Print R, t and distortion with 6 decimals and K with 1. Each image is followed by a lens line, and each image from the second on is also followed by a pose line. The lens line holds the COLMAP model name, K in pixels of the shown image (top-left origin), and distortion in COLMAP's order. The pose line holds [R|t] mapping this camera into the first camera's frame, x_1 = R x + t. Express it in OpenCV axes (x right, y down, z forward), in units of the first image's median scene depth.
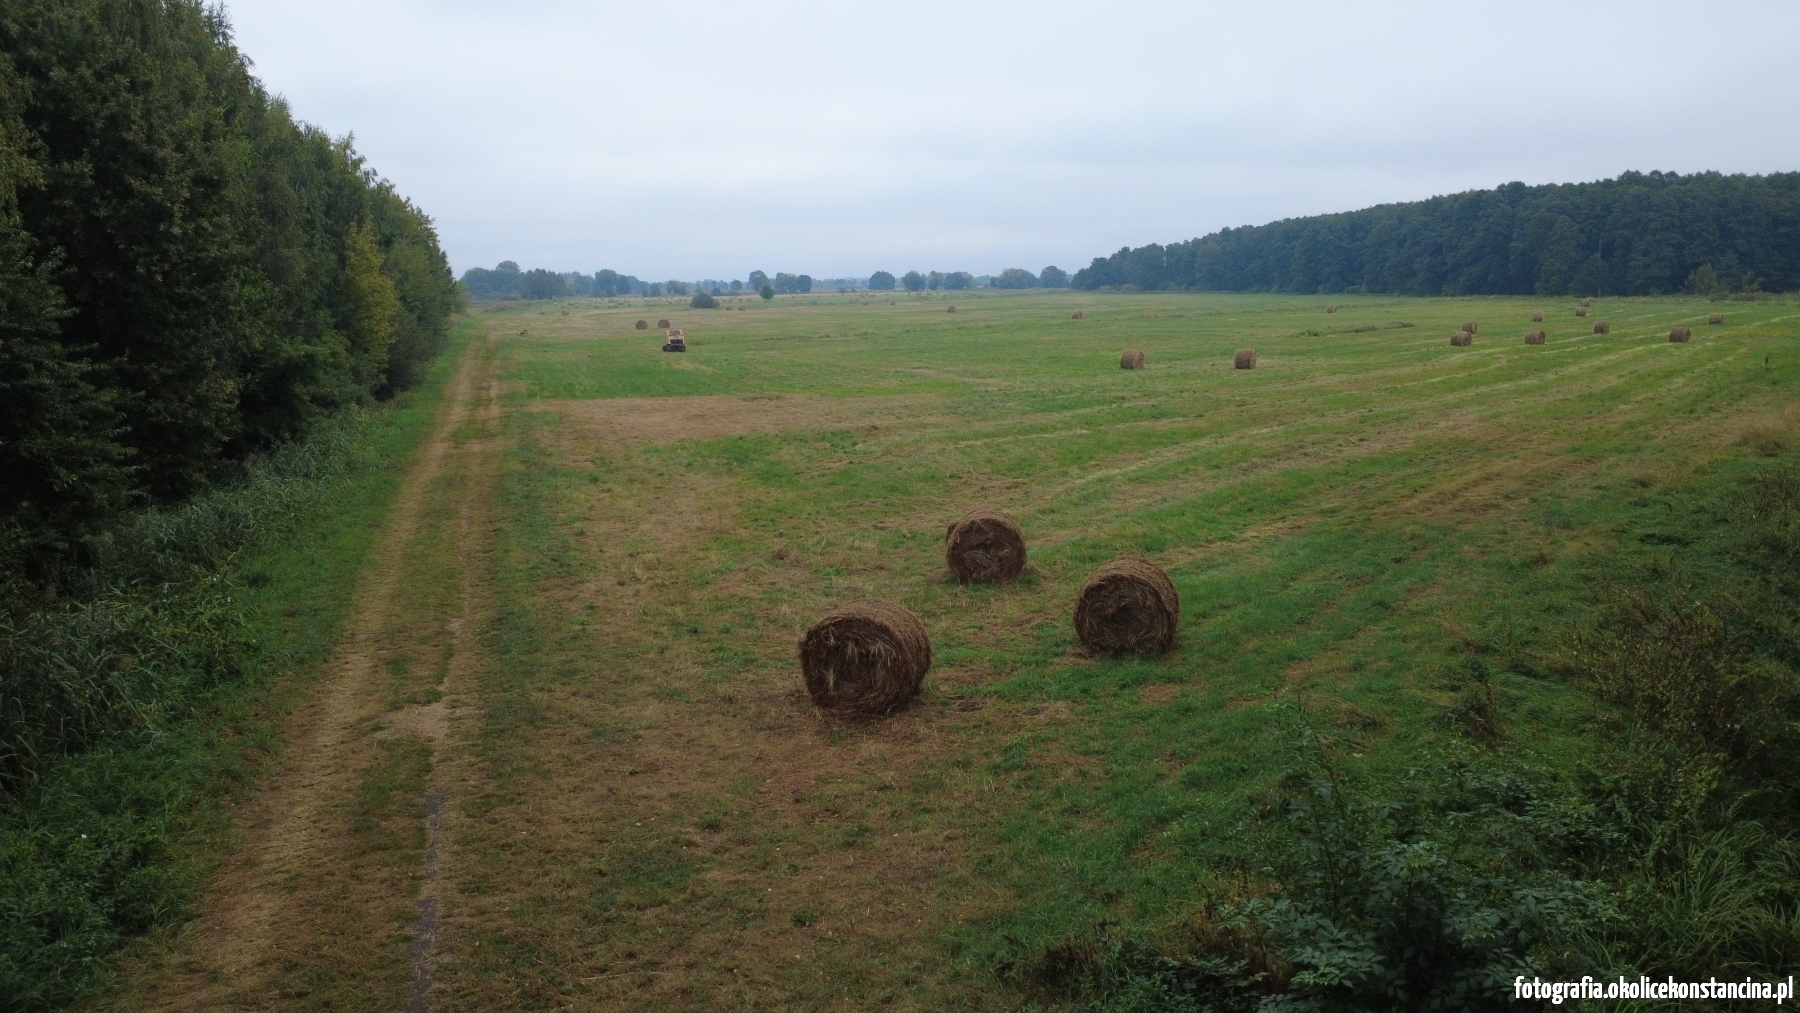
lens RADIAL K [[1321.1, 0, 900.0], [0, 1321.1, 506.5], [0, 0, 1]] dist [-0.003814, -0.002335]
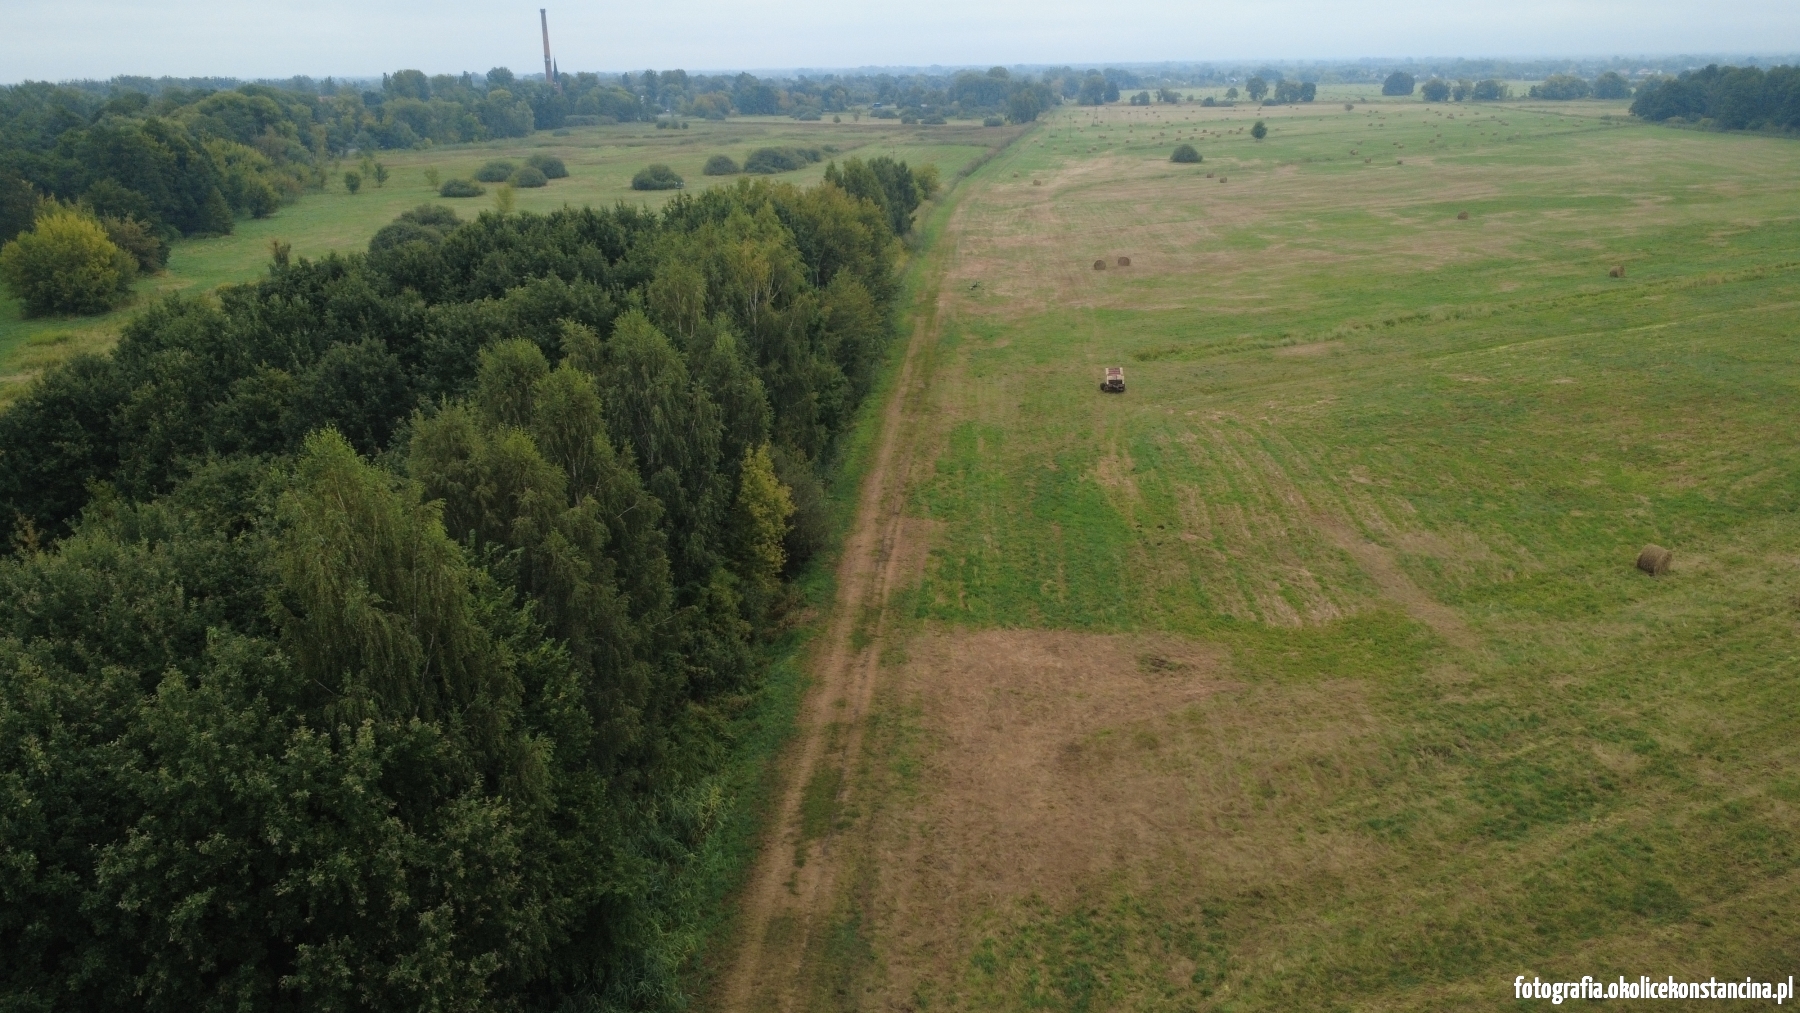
lens RADIAL K [[1321.8, 0, 895.6], [0, 1321.8, 500.1], [0, 0, 1]] dist [-0.003369, -0.003587]
pose [[0.934736, 0.115182, -0.336156, 0.009866], [-0.060484, 0.983776, 0.168899, -0.240197], [0.350157, -0.137544, 0.926538, 0.095710]]
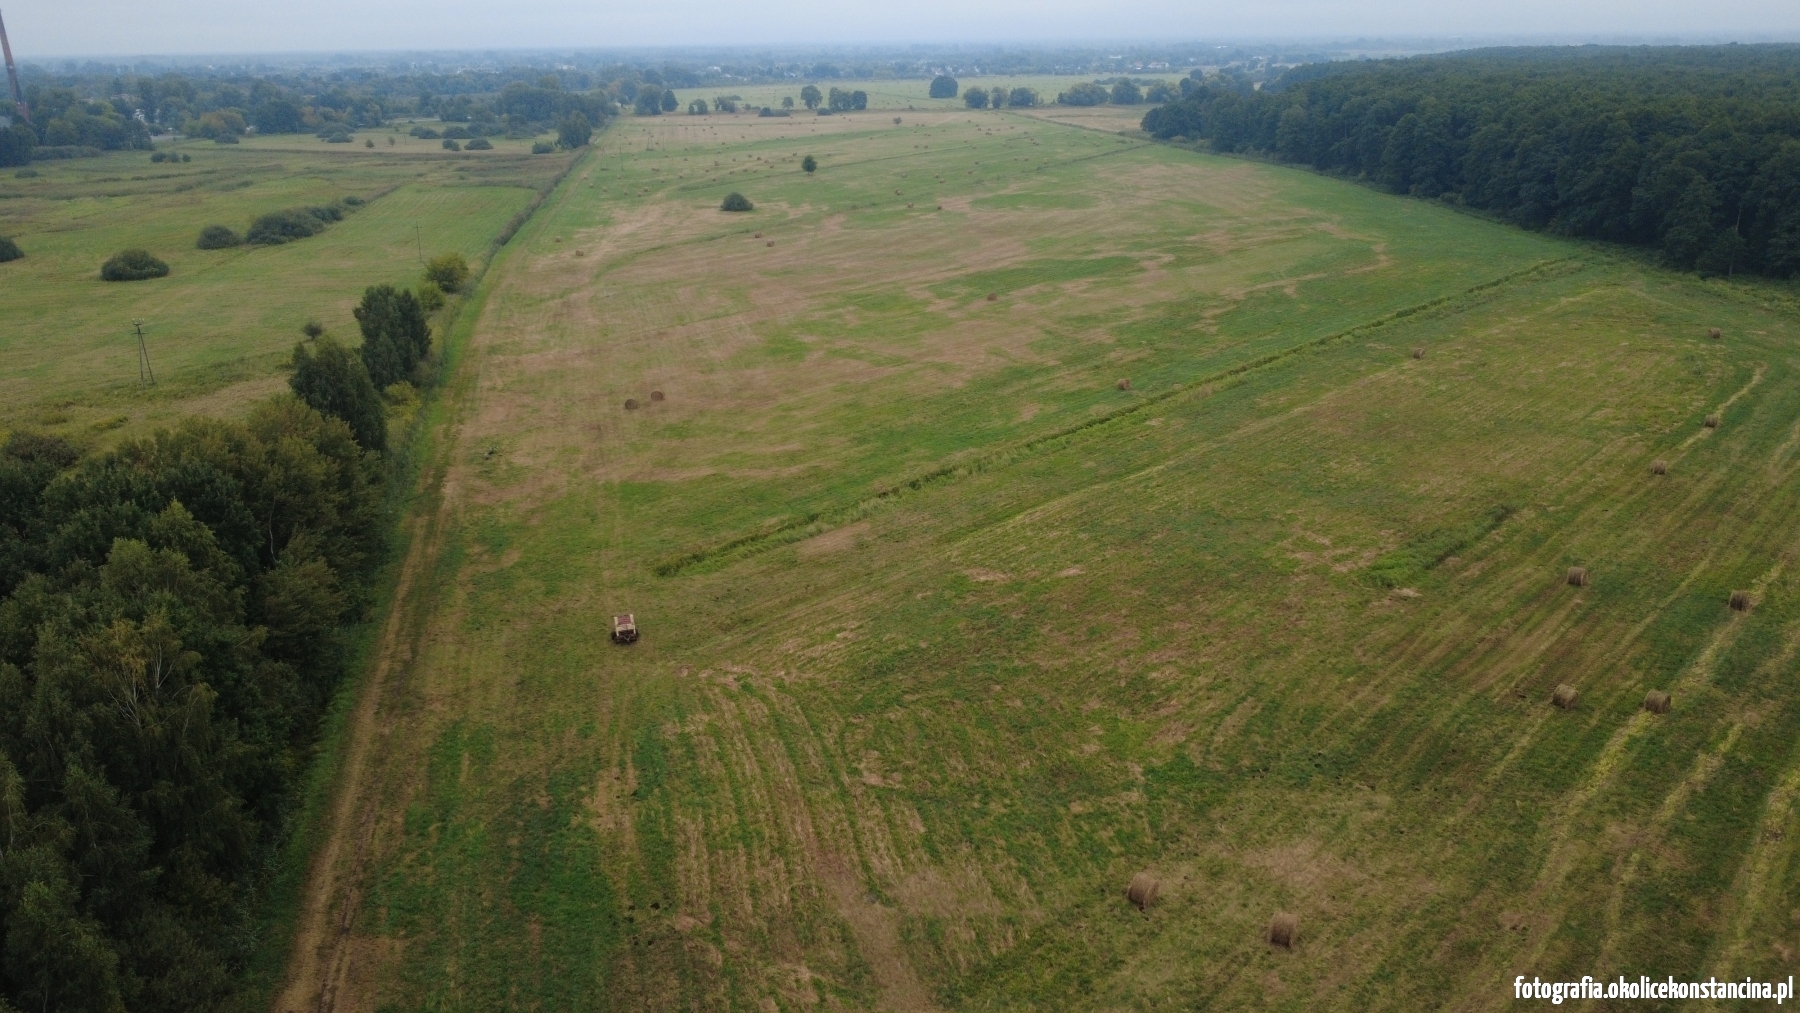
lens RADIAL K [[1314.3, 0, 895.9], [0, 1314.3, 508.4], [0, 0, 1]] dist [-0.002349, -0.005877]
pose [[0.998499, 0.026668, -0.047831, 0.054753], [-0.017610, 0.983388, 0.180657, -0.453969], [0.051854, -0.179544, 0.982382, 0.237059]]
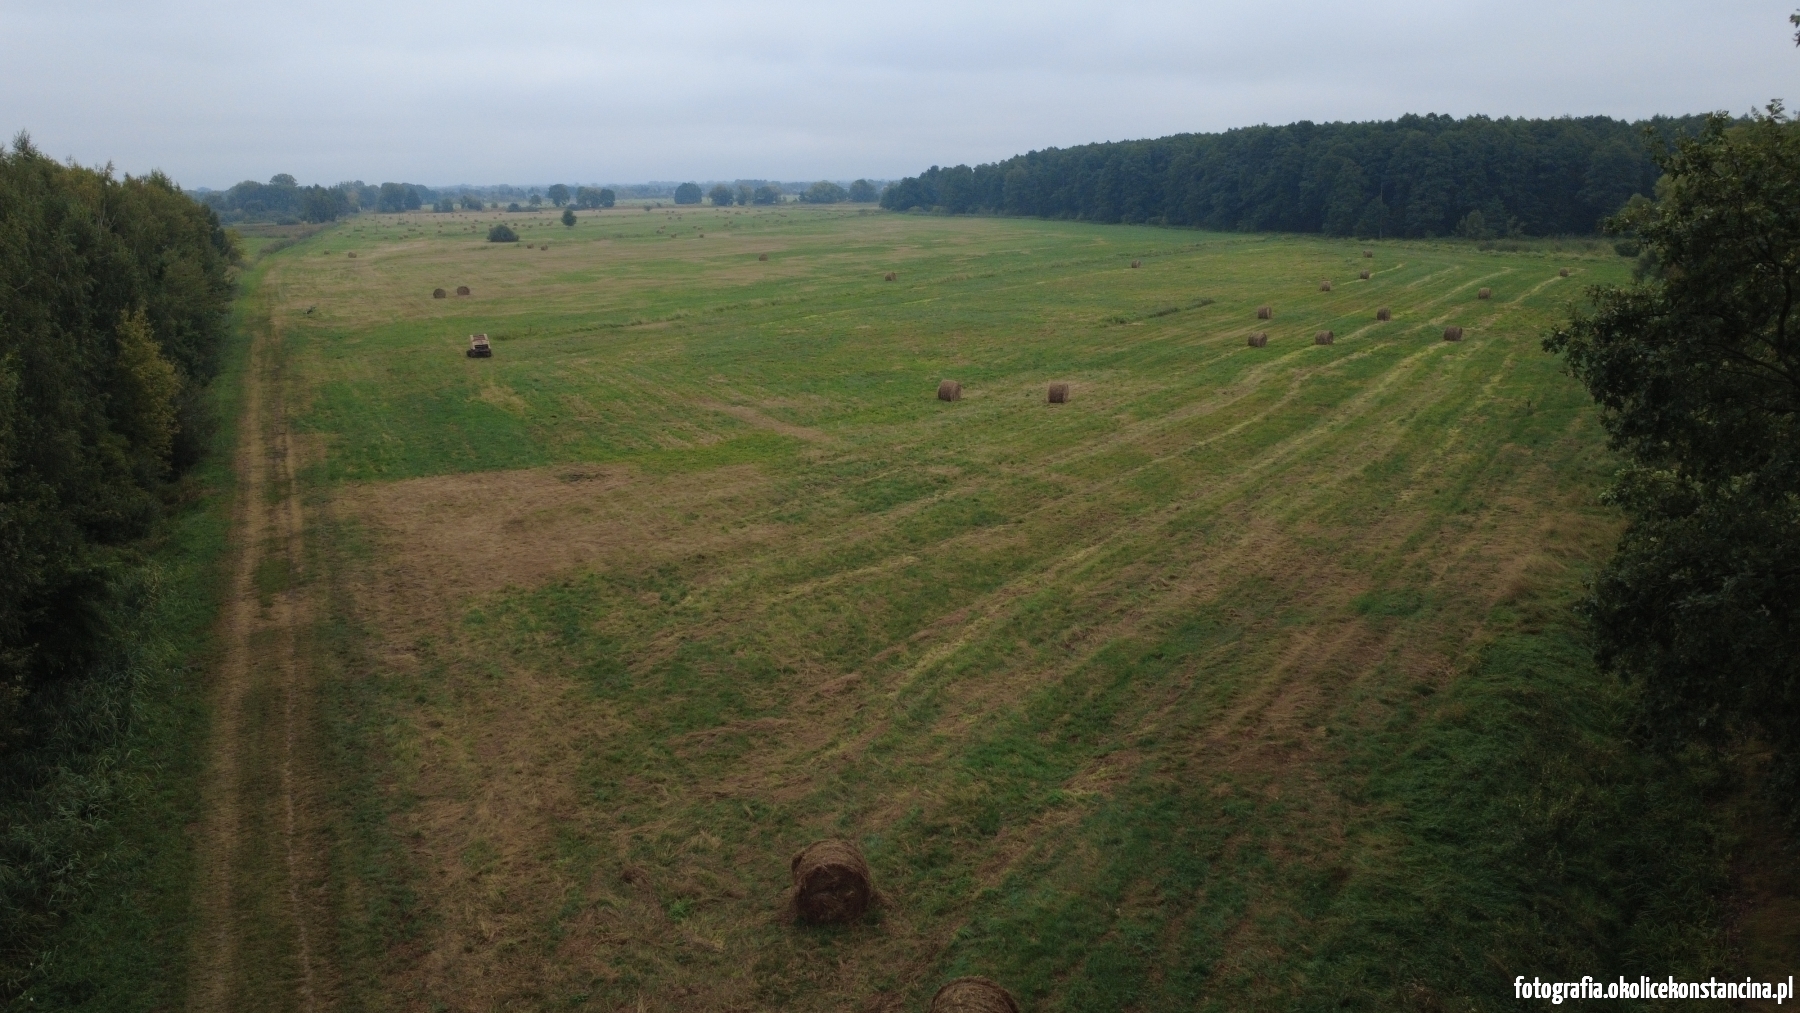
lens RADIAL K [[1319.0, 0, 900.9], [0, 1319.0, 508.3], [0, 0, 1]] dist [-0.002721, -0.003862]
pose [[0.989855, -0.031055, 0.138646, -0.004135], [0.020710, 0.996935, 0.075438, -0.092964], [-0.140564, -0.071801, 0.987465, -0.001532]]
